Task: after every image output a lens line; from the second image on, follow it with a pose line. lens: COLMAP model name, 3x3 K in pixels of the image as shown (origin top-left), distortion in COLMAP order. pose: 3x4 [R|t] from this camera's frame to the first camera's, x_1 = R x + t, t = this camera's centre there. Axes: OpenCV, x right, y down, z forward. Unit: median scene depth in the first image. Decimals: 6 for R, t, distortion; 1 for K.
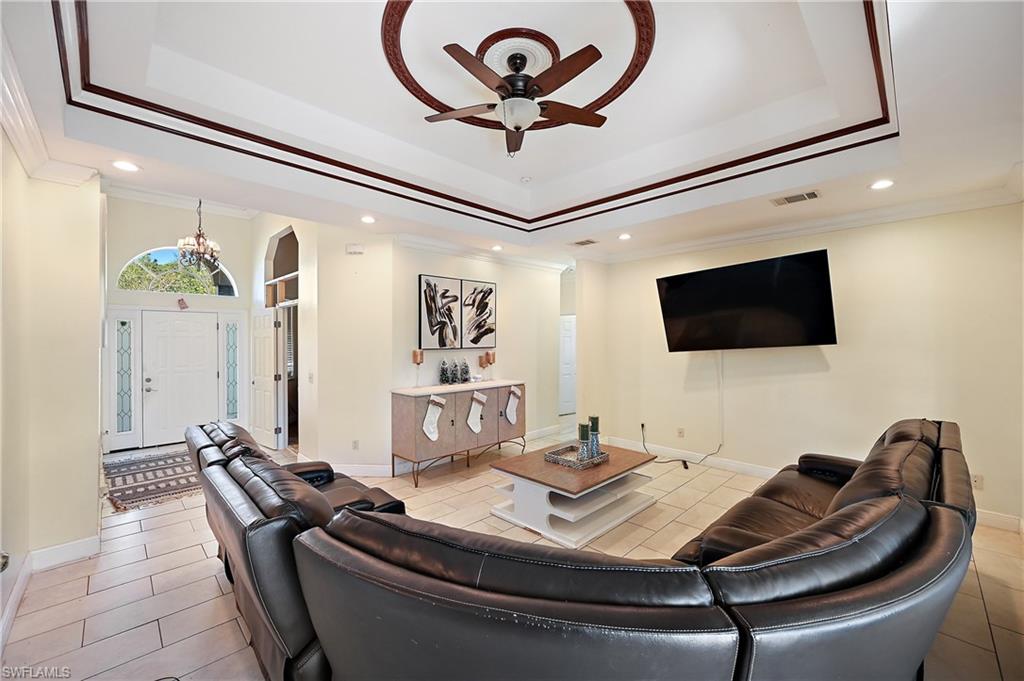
lens RADIAL K [[407.2, 0, 514.3], [0, 407.2, 342.3], [0, 0, 1]] dist [0.001695, 0.000059]
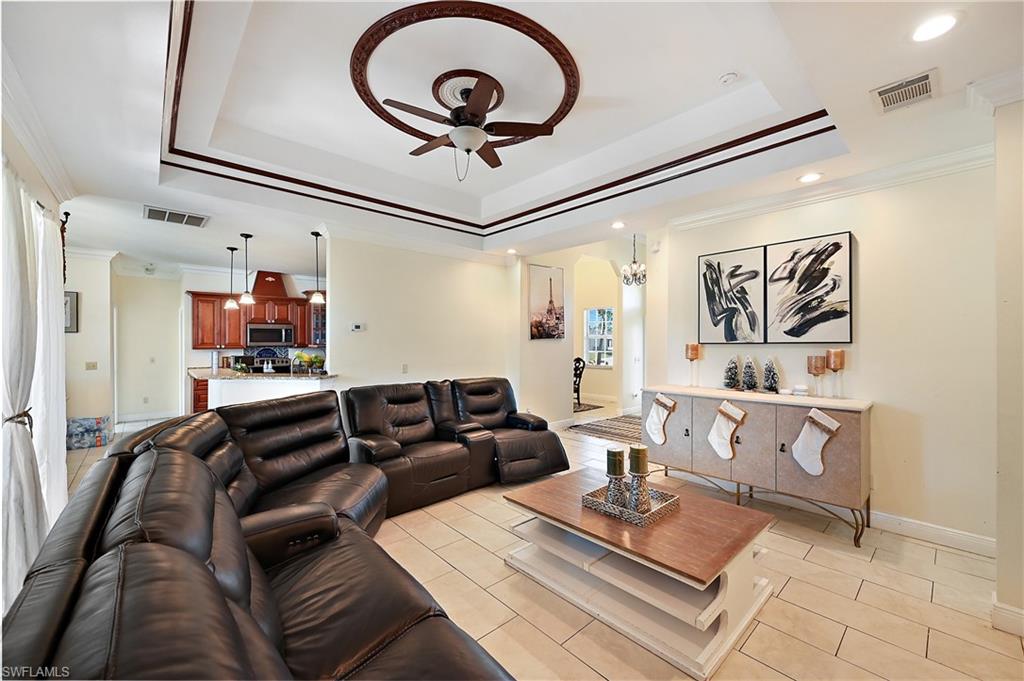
lens RADIAL K [[407.2, 0, 513.7], [0, 407.2, 341.6], [0, 0, 1]] dist [0.001695, 0.000059]
pose [[-0.048254, 0.005310, -0.998821, 0.604014], [0.002442, 0.999984, 0.005199, 0.007407], [0.998832, -0.002188, -0.048267, 0.605910]]
